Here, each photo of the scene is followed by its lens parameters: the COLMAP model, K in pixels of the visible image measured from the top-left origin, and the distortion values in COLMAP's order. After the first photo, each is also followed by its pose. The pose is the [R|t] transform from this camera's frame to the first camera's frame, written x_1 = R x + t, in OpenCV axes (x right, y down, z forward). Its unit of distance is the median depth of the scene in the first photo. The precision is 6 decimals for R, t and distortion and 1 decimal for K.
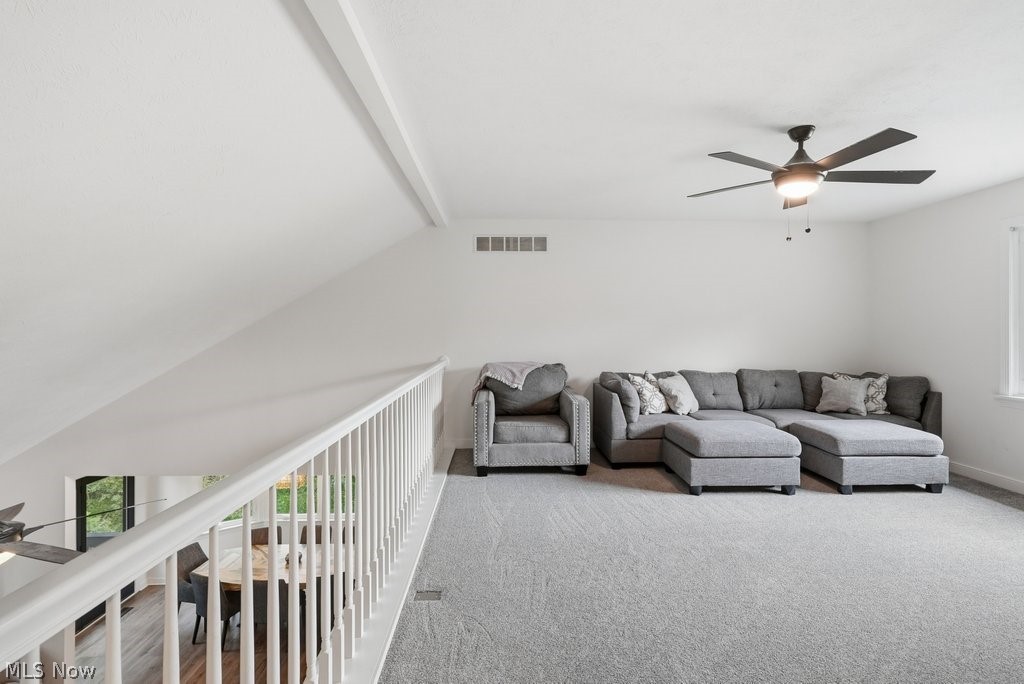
lens RADIAL K [[468.8, 0, 511.1], [0, 468.8, 334.6], [0, 0, 1]] dist [-0.002672, 0.000587]
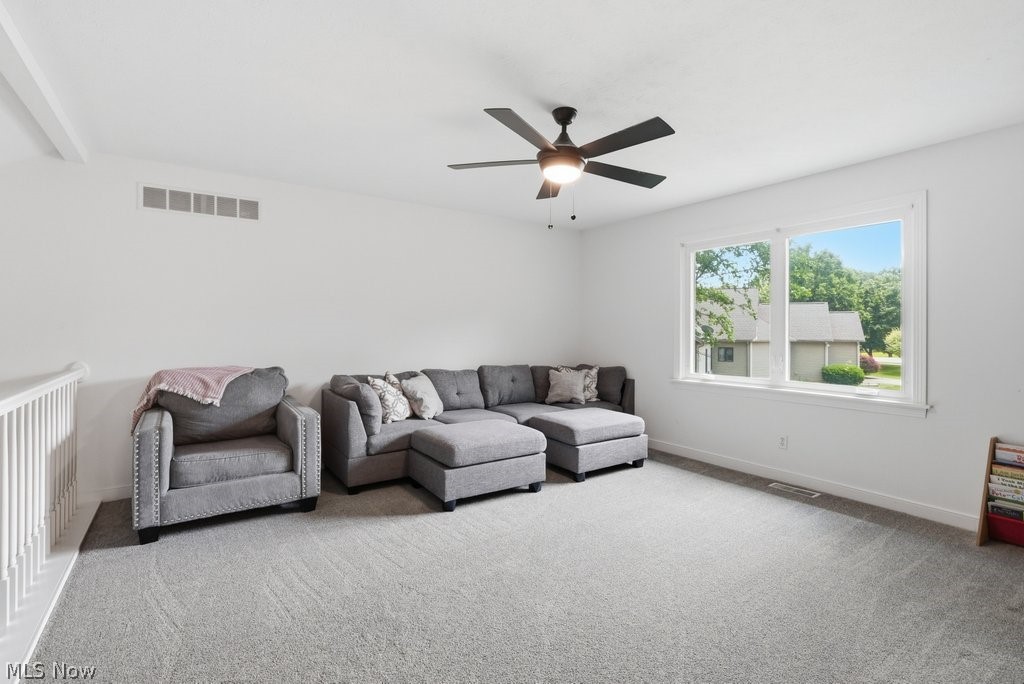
lens RADIAL K [[484.0, 0, 511.6], [0, 484.0, 328.0], [0, 0, 1]] dist [-0.001899, 0.000733]
pose [[0.843013, 0.004952, 0.537870, 0.001255], [0.000607, 0.999948, -0.010157, 0.006682], [-0.537892, 0.008889, 0.842967, 0.144299]]
